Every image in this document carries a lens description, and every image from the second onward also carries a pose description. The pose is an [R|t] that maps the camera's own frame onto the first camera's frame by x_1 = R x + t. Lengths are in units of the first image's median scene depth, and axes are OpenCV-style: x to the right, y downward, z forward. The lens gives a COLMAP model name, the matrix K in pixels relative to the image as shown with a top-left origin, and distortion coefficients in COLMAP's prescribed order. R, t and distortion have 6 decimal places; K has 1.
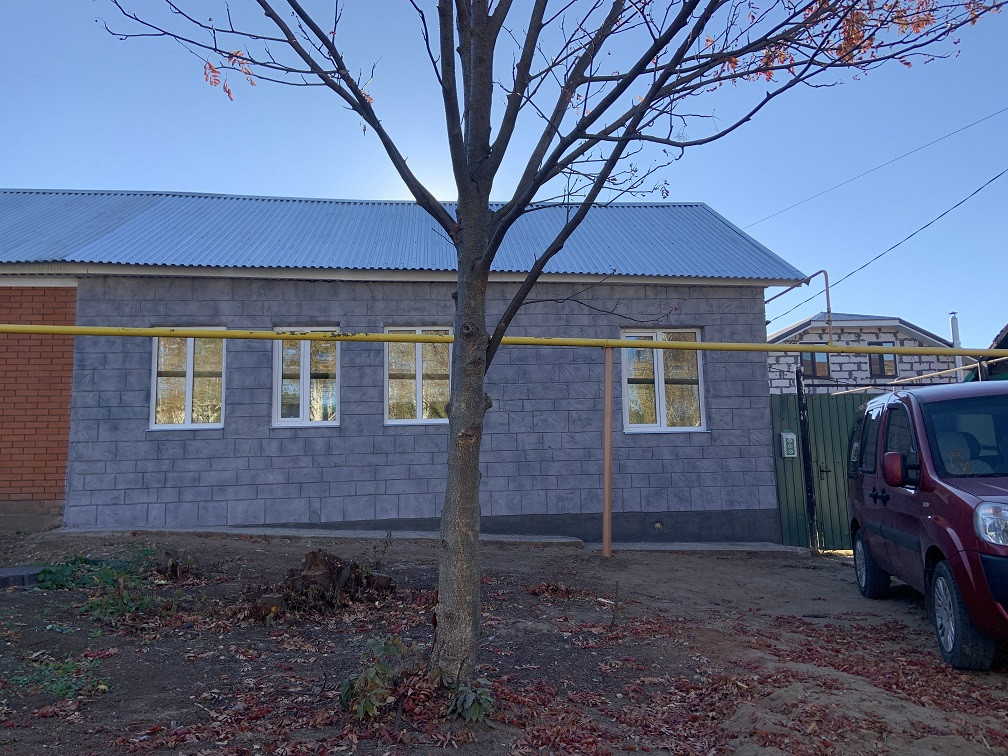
lens RADIAL K [[775.3, 0, 504.0], [0, 775.3, 378.0], [0, 0, 1]] dist [0.117208, -0.155018]
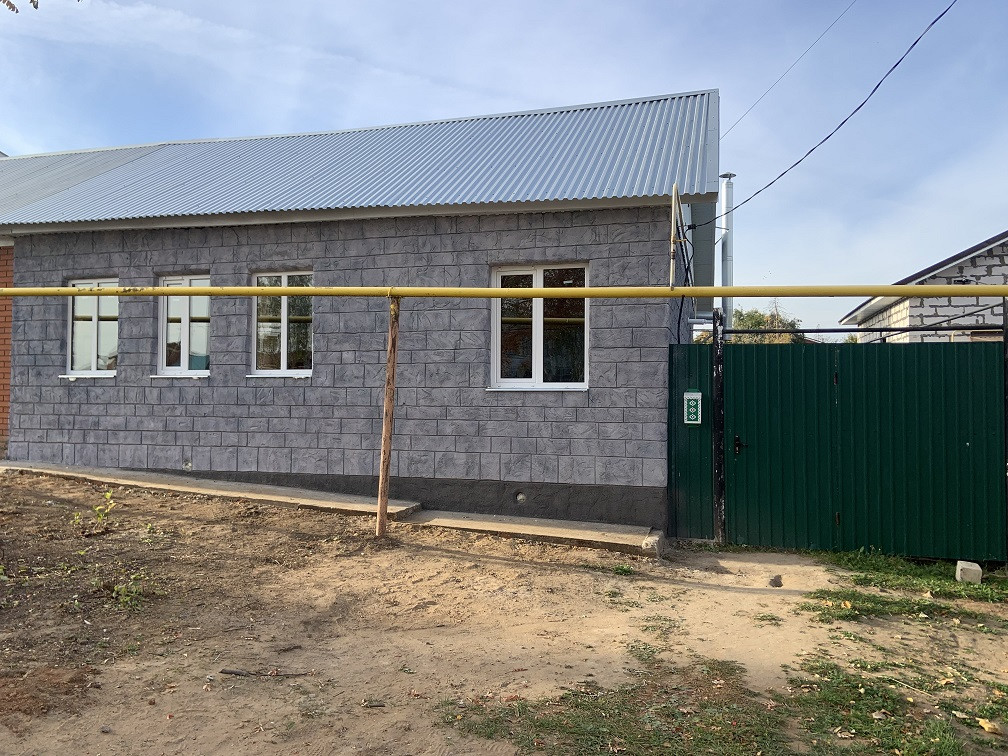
lens RADIAL K [[775.3, 0, 504.0], [0, 775.3, 378.0], [0, 0, 1]] dist [0.117208, -0.155018]
pose [[0.923895, 0.019323, -0.382158, 0.514814], [0.013678, 0.996418, 0.083451, -0.013996], [0.382402, -0.082327, 0.920321, 0.221819]]
